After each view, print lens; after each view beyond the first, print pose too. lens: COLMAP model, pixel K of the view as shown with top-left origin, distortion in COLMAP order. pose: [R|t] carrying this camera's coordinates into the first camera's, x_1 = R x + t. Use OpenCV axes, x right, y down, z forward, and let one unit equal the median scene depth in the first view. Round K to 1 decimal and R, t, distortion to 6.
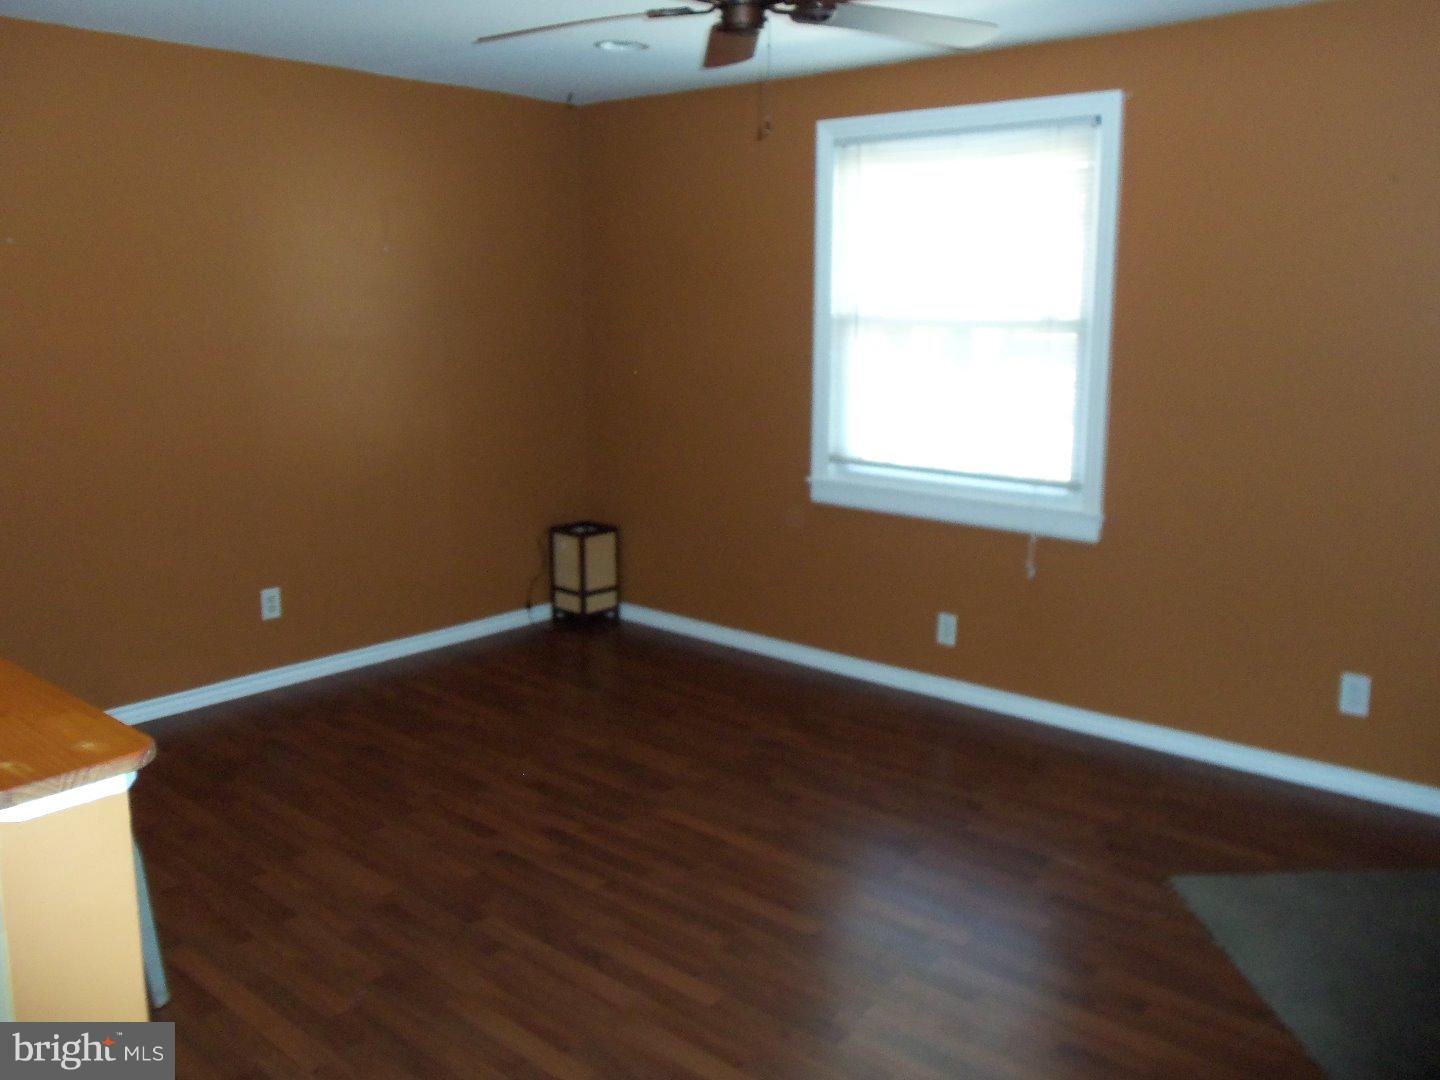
lens RADIAL K [[1224.5, 0, 721.0], [0, 1224.5, 522.0], [0, 0, 1]] dist [-0.031999, 0.004518]
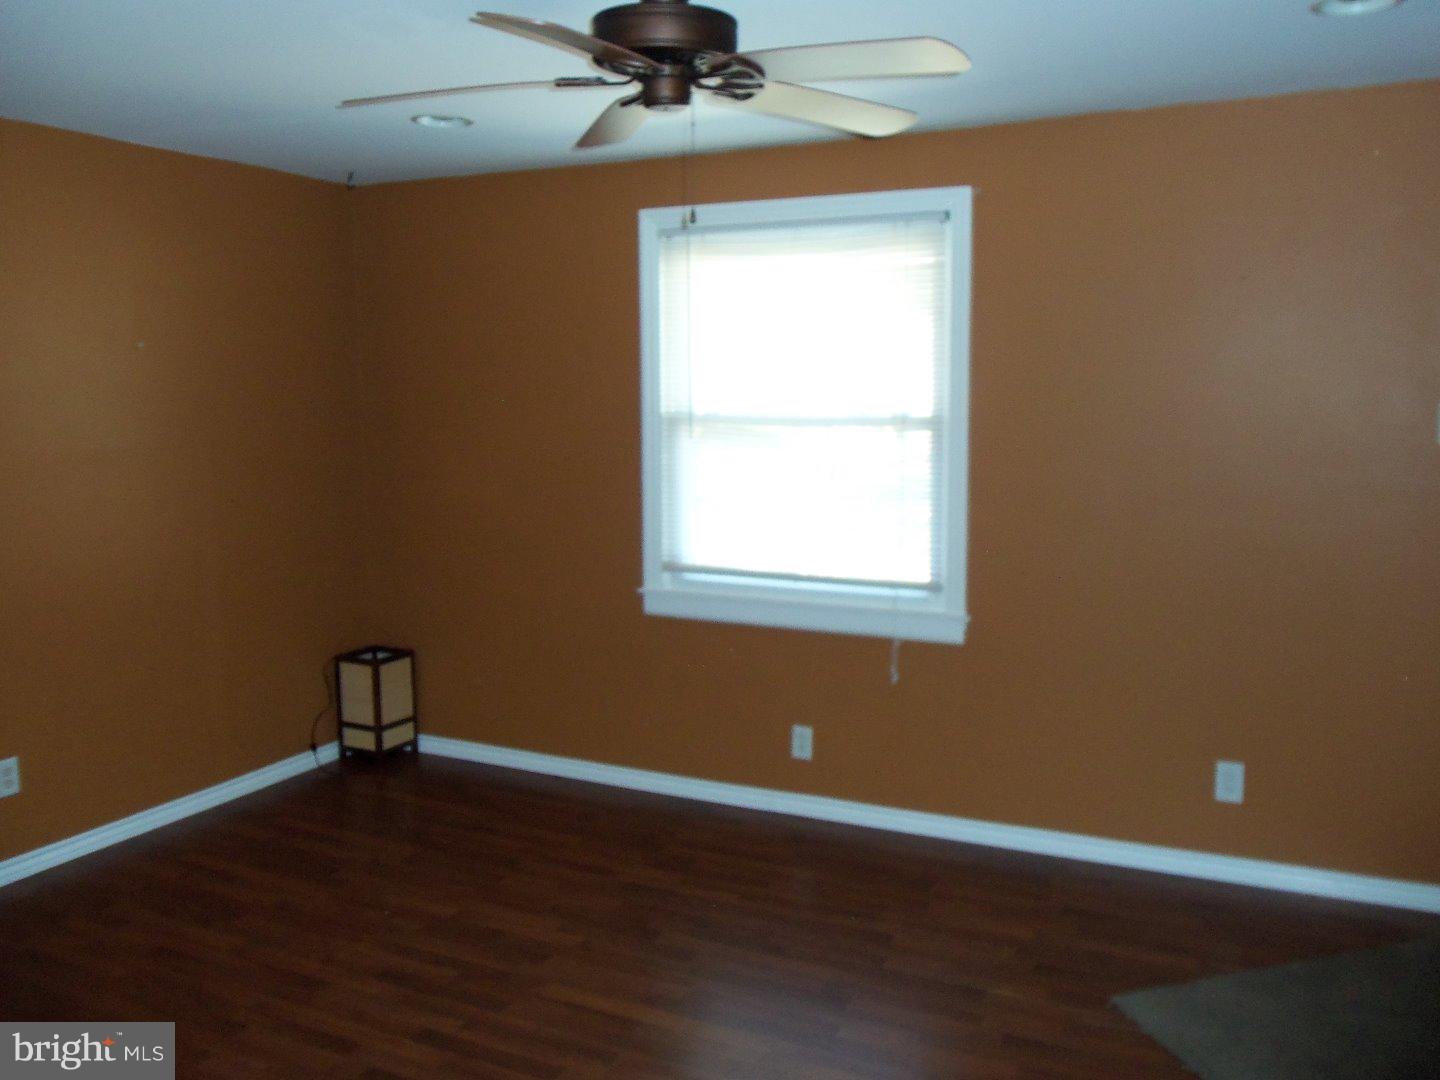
lens RADIAL K [[1211.9, 0, 720.0], [0, 1211.9, 540.0], [0, 0, 1]] dist [-0.032102, 0.006597]
pose [[0.966250, -0.042083, 0.254144, -0.116931], [0.055362, 0.997437, -0.045324, -0.031706], [-0.251585, 0.057864, 0.966104, 0.107937]]
